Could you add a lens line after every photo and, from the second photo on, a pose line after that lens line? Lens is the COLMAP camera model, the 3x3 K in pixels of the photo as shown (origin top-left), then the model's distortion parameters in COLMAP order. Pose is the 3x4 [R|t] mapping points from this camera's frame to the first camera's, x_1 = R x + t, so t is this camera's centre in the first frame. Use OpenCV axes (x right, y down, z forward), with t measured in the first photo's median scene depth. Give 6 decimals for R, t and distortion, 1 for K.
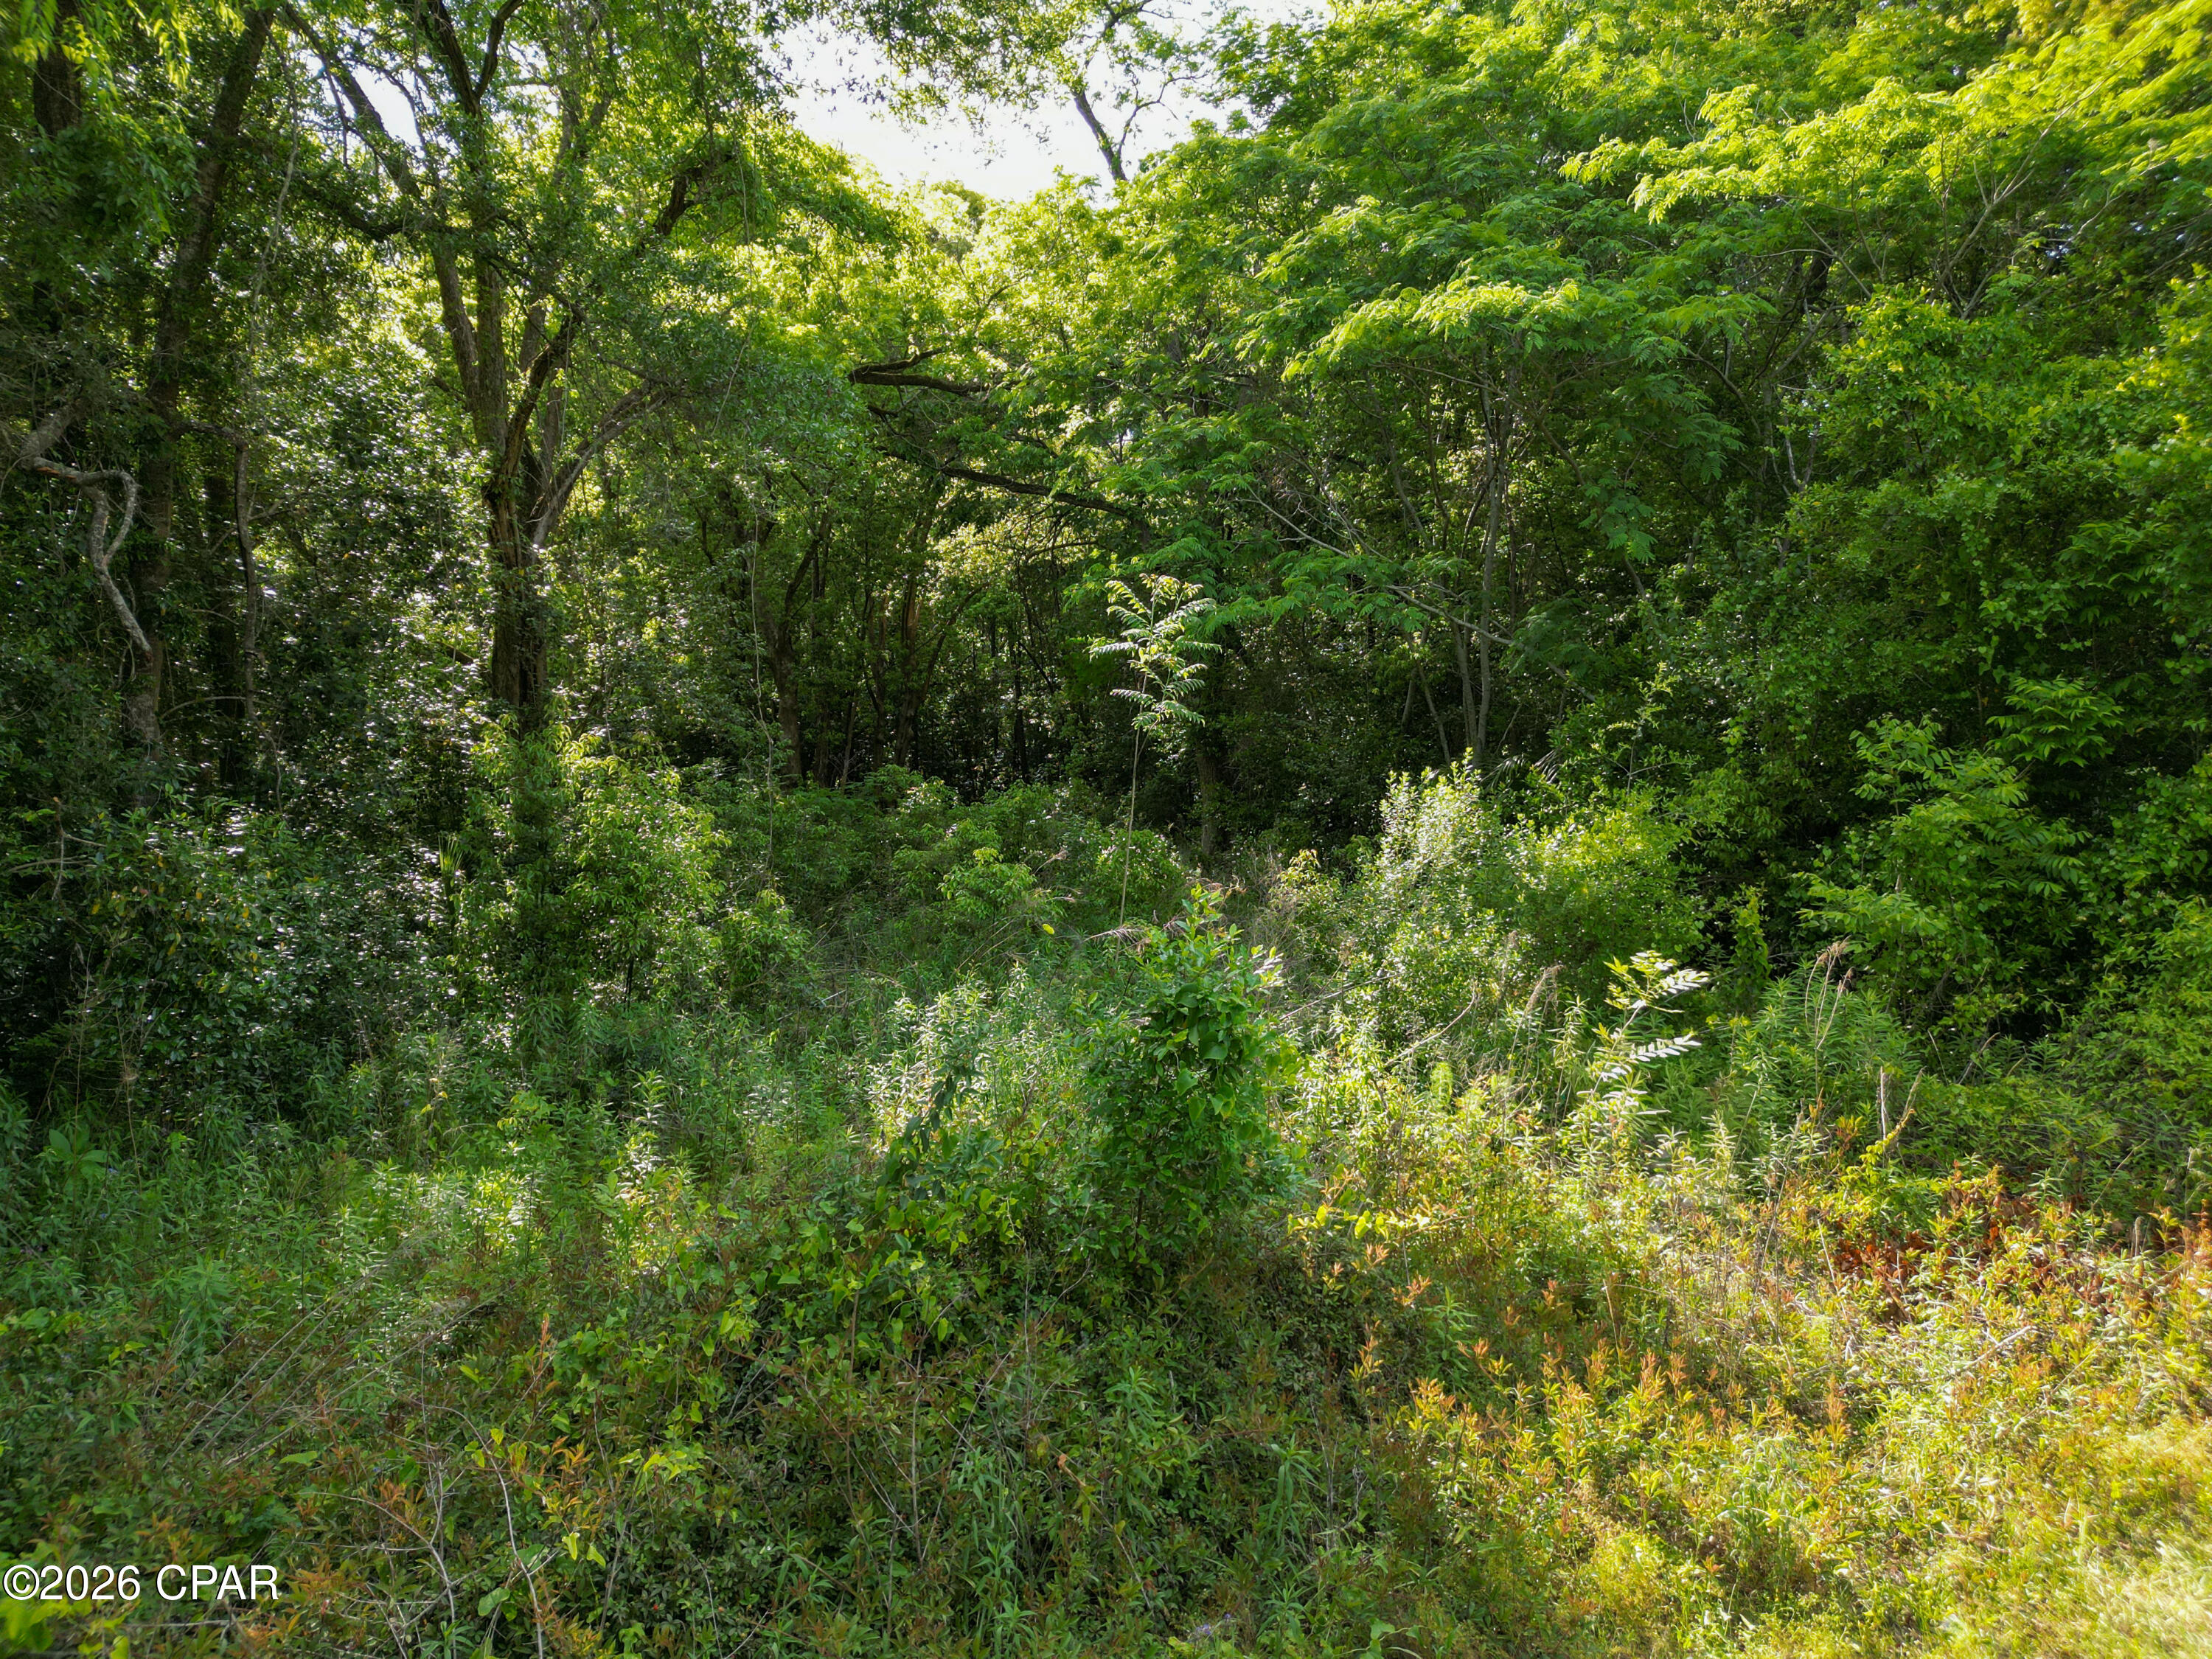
lens RADIAL K [[1516.8, 0, 1117.6], [0, 1516.8, 821.8], [0, 0, 1]] dist [0.009318, -0.006448]
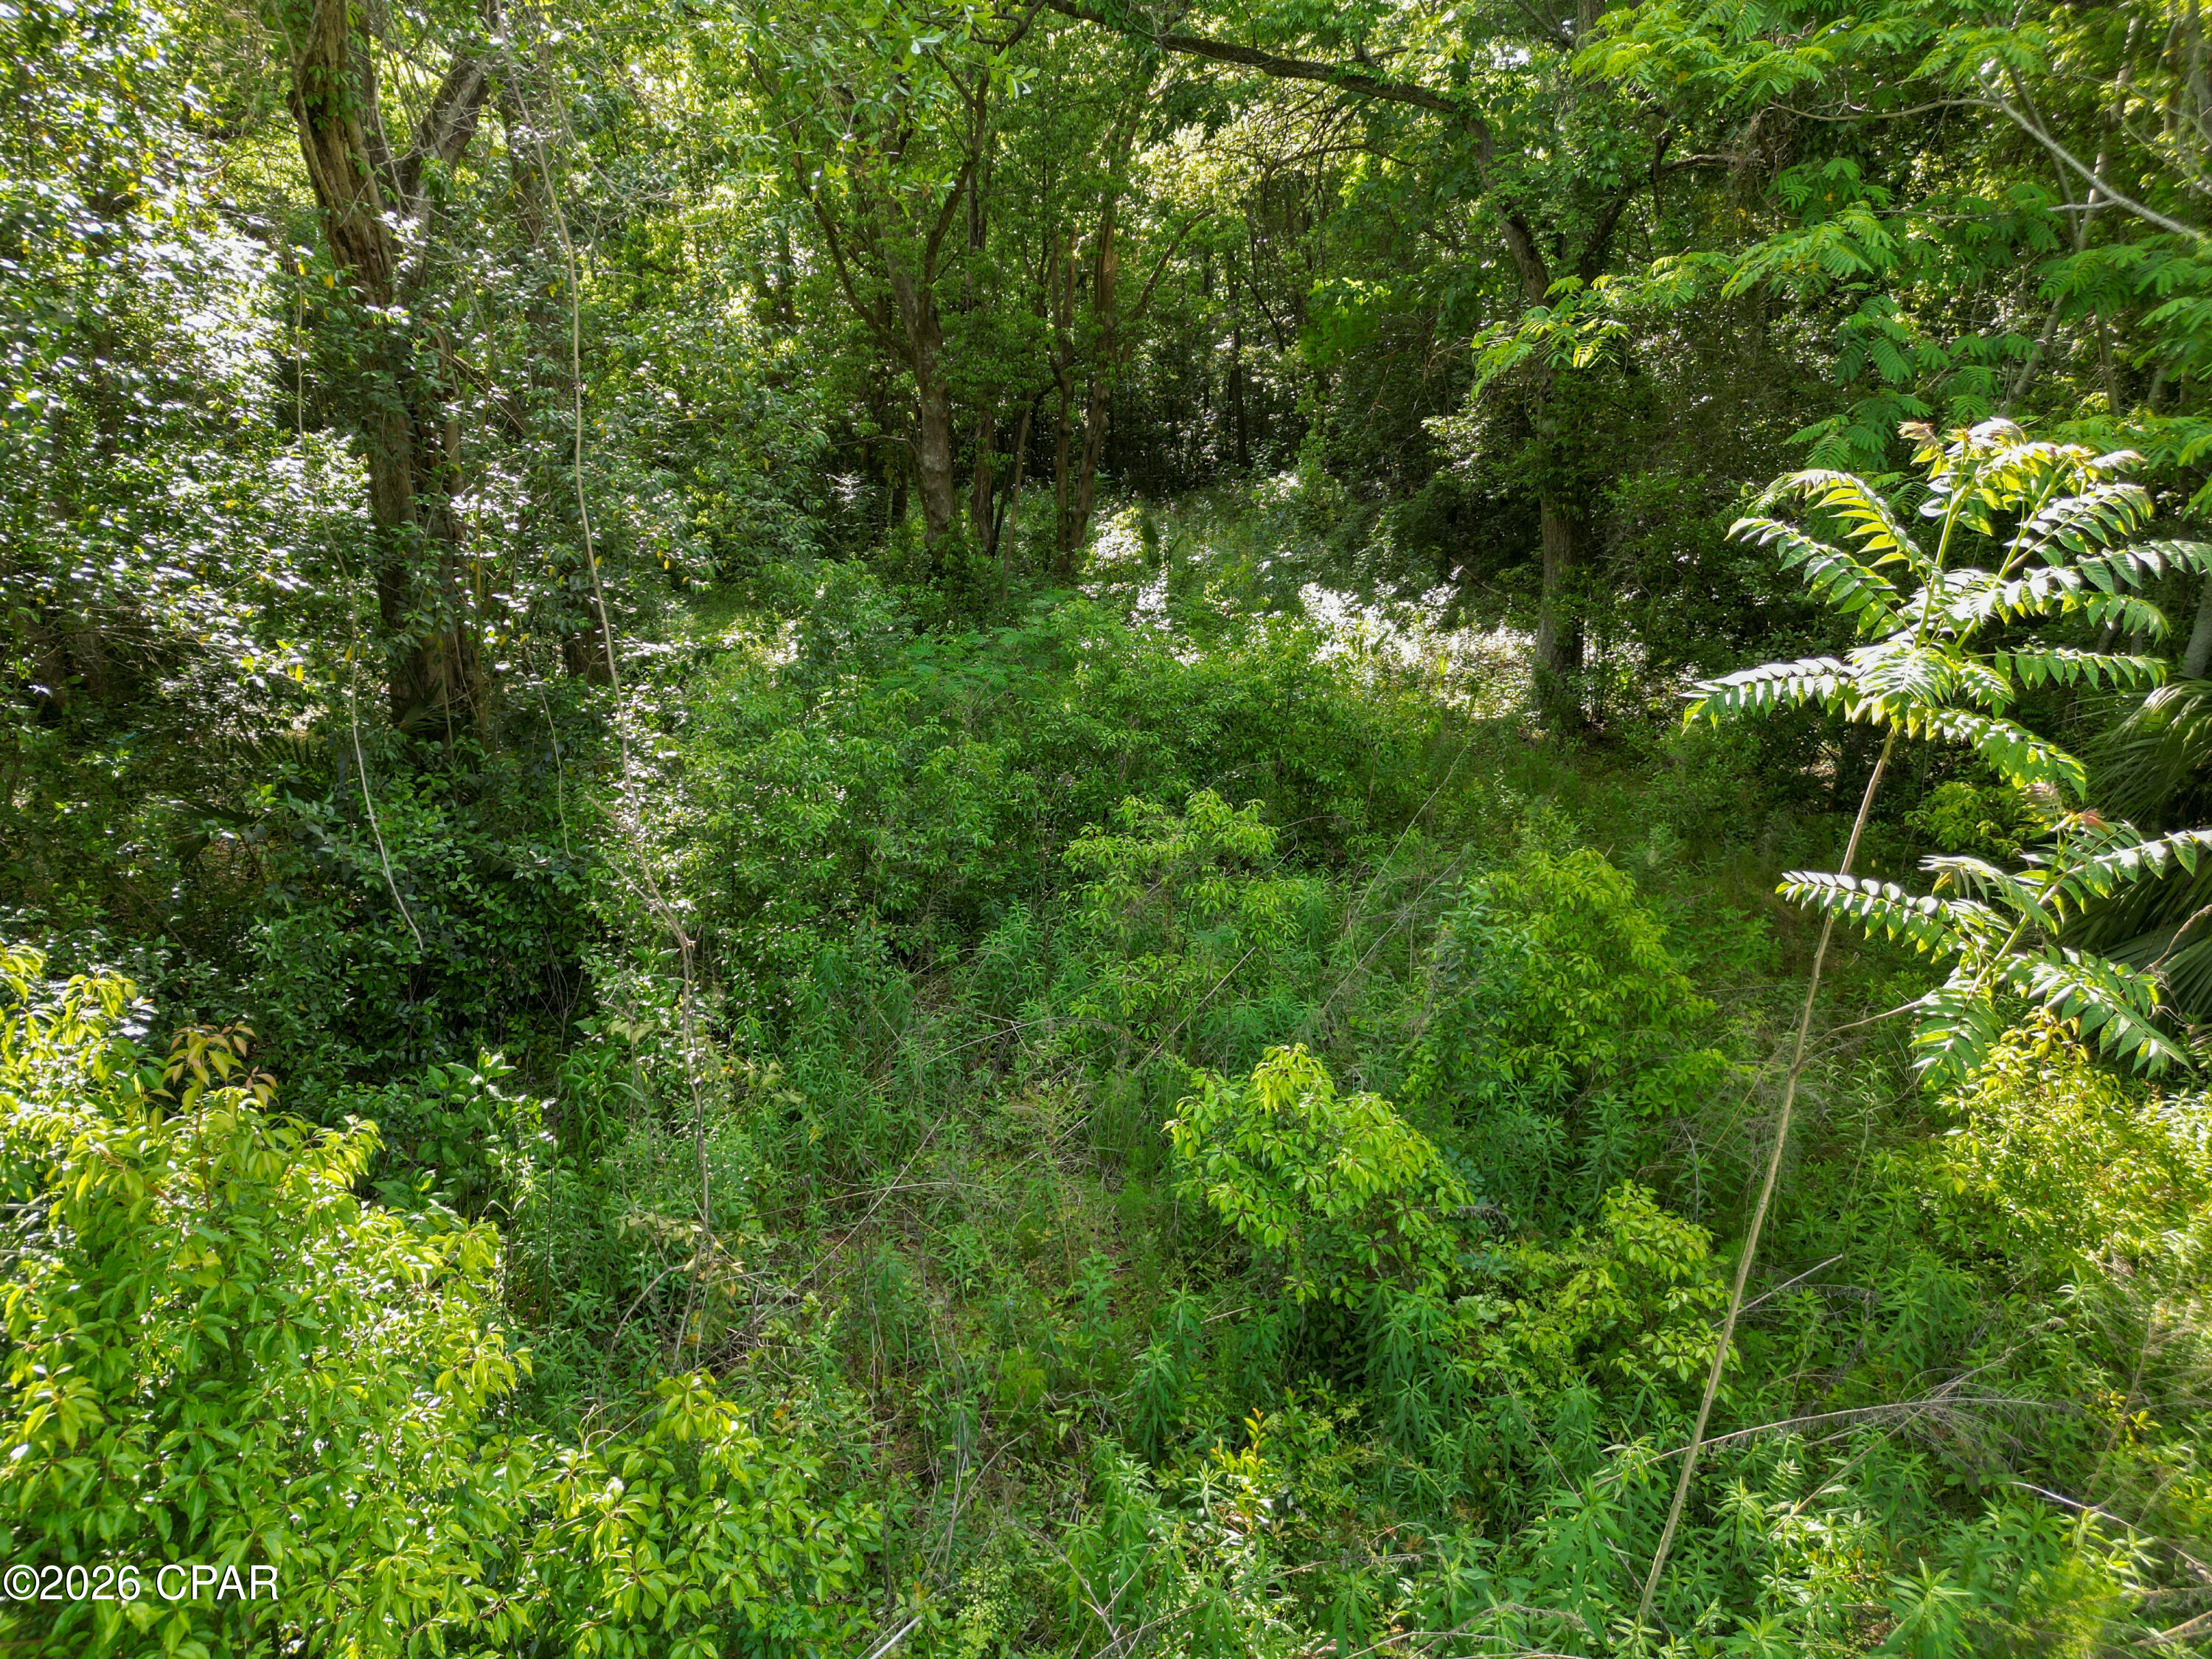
lens RADIAL K [[1516.8, 0, 1100.4], [0, 1516.8, 848.0], [0, 0, 1]] dist [0.009318, -0.006448]
pose [[0.990477, 0.044840, -0.130170, -0.098638], [-0.009606, 0.965680, 0.259559, -0.160648], [0.137341, -0.255836, 0.956914, 0.695545]]
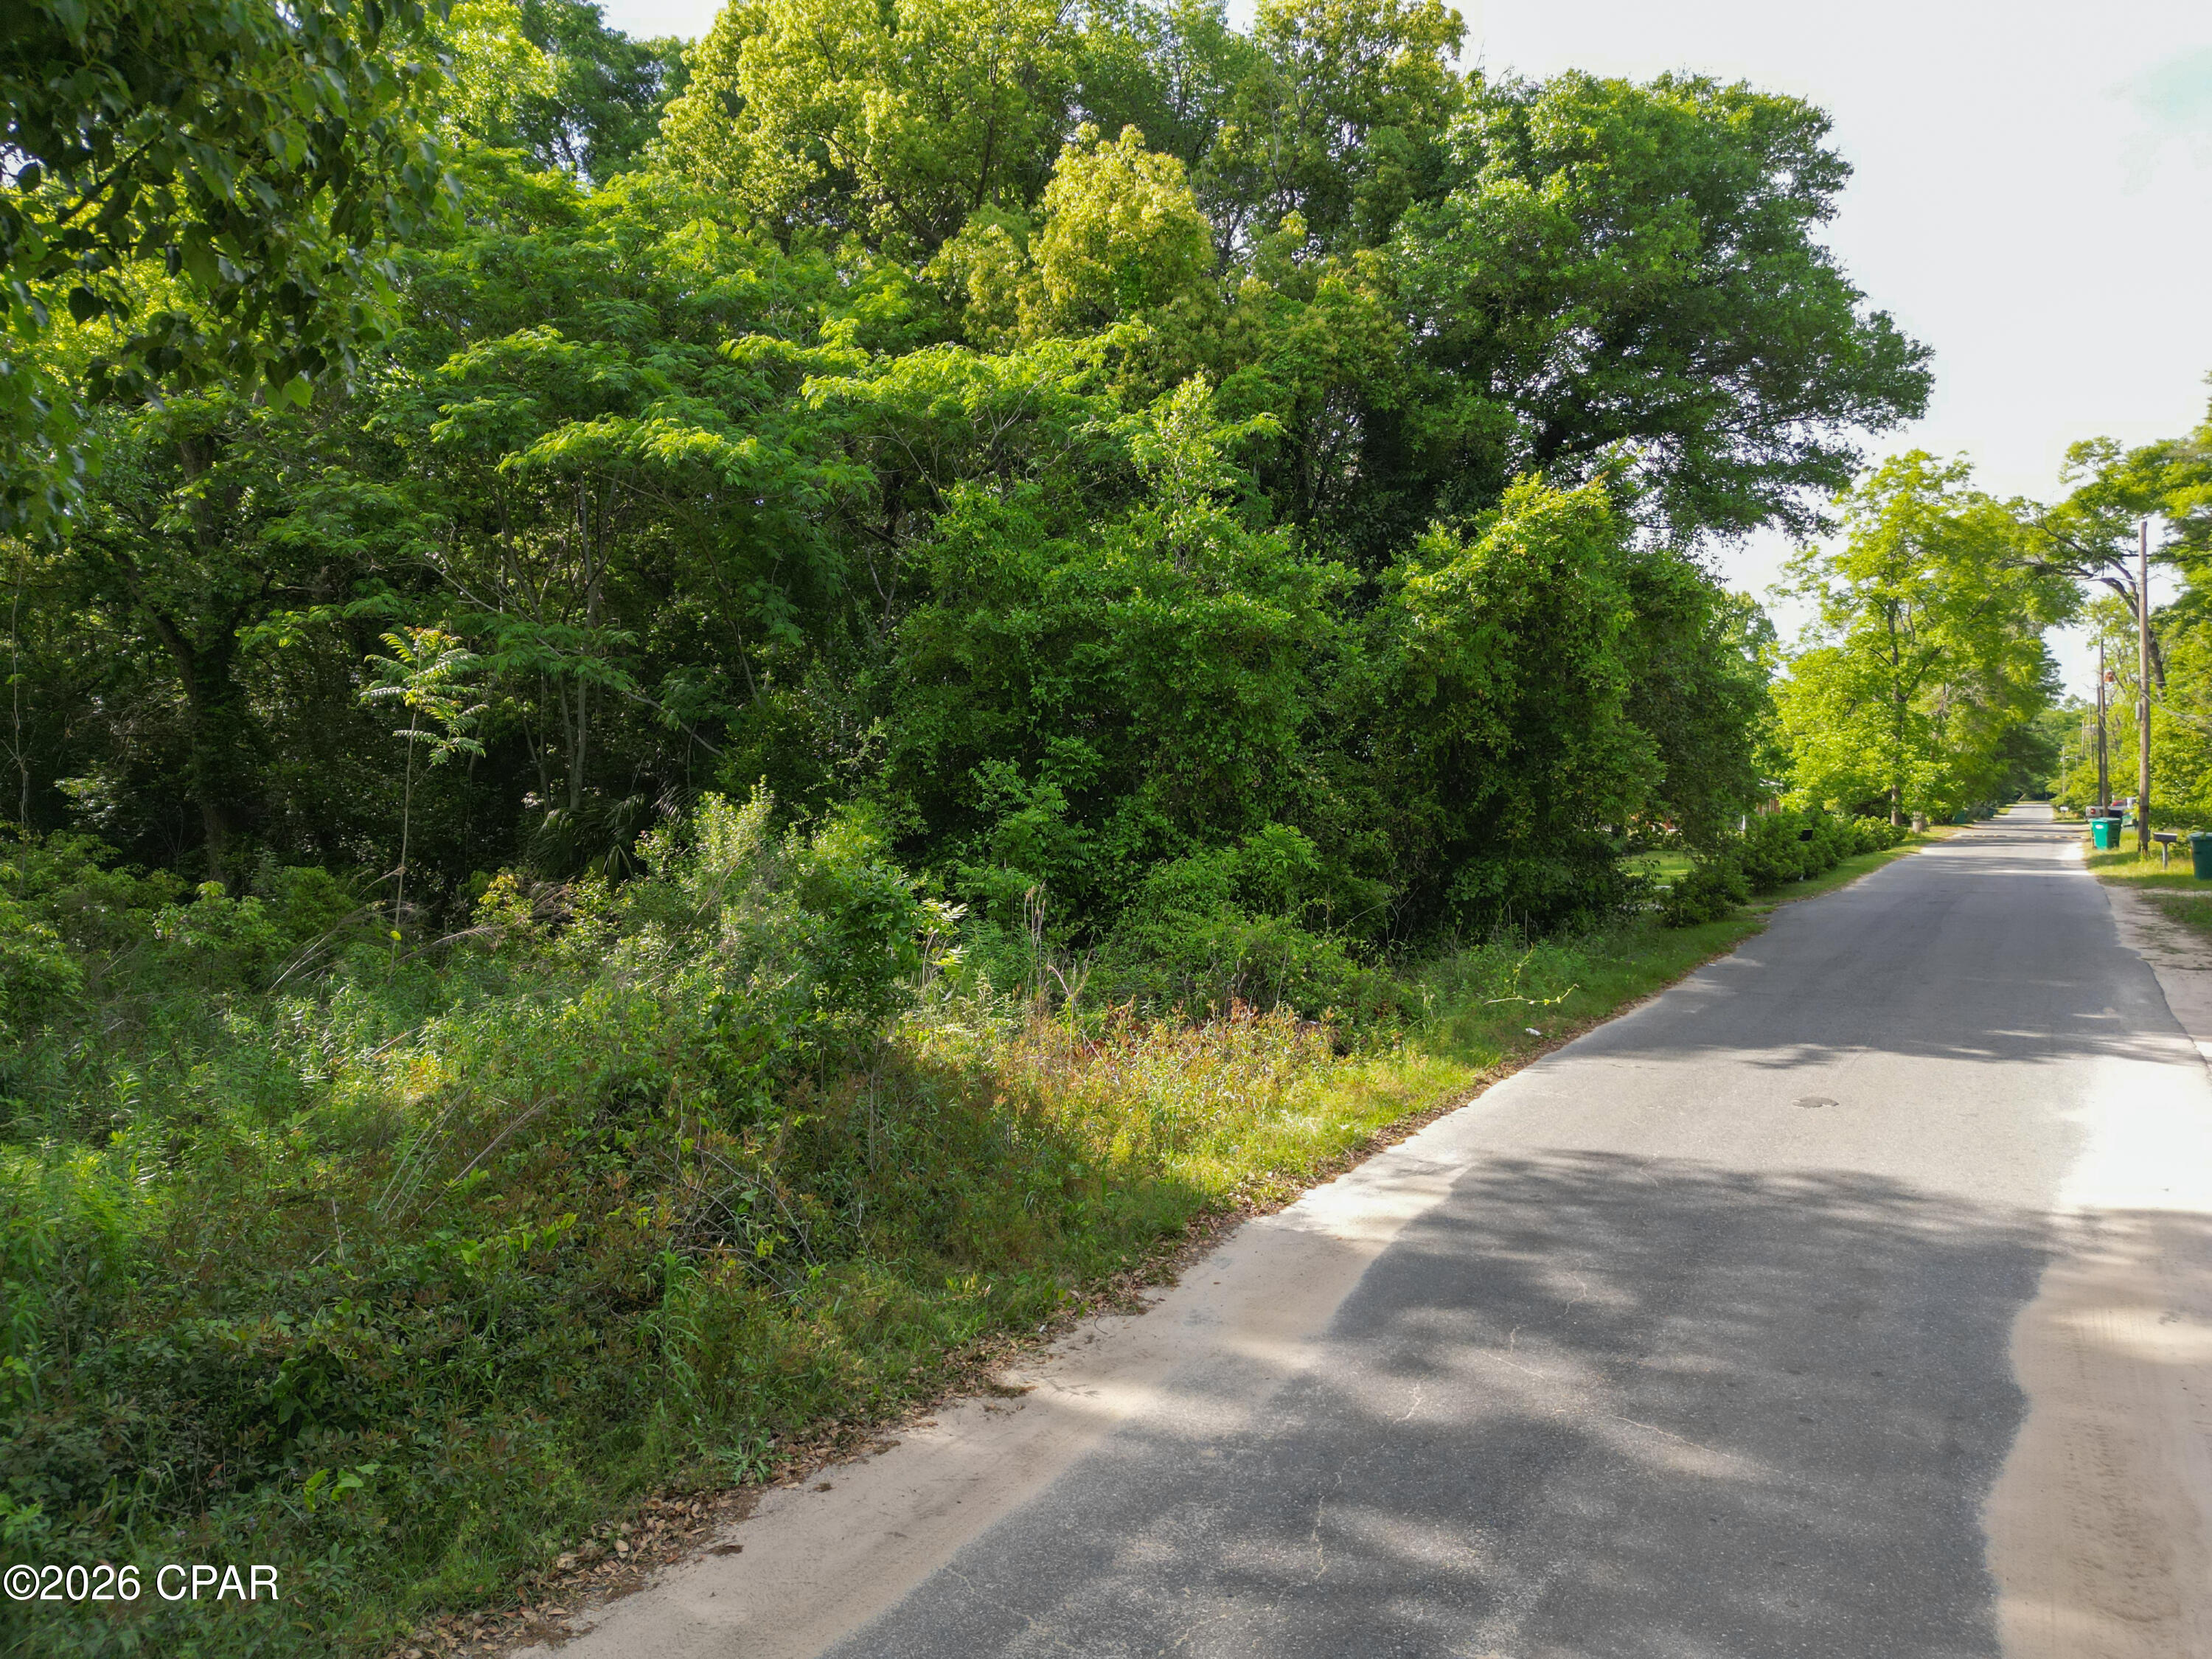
lens RADIAL K [[1516.8, 0, 1103.0], [0, 1516.8, 823.5], [0, 0, 1]] dist [0.009318, -0.006448]
pose [[0.745104, -0.014270, 0.666796, -0.366037], [0.043459, 0.998685, -0.027190, 0.037100], [-0.665531, 0.049238, 0.744744, -0.192793]]
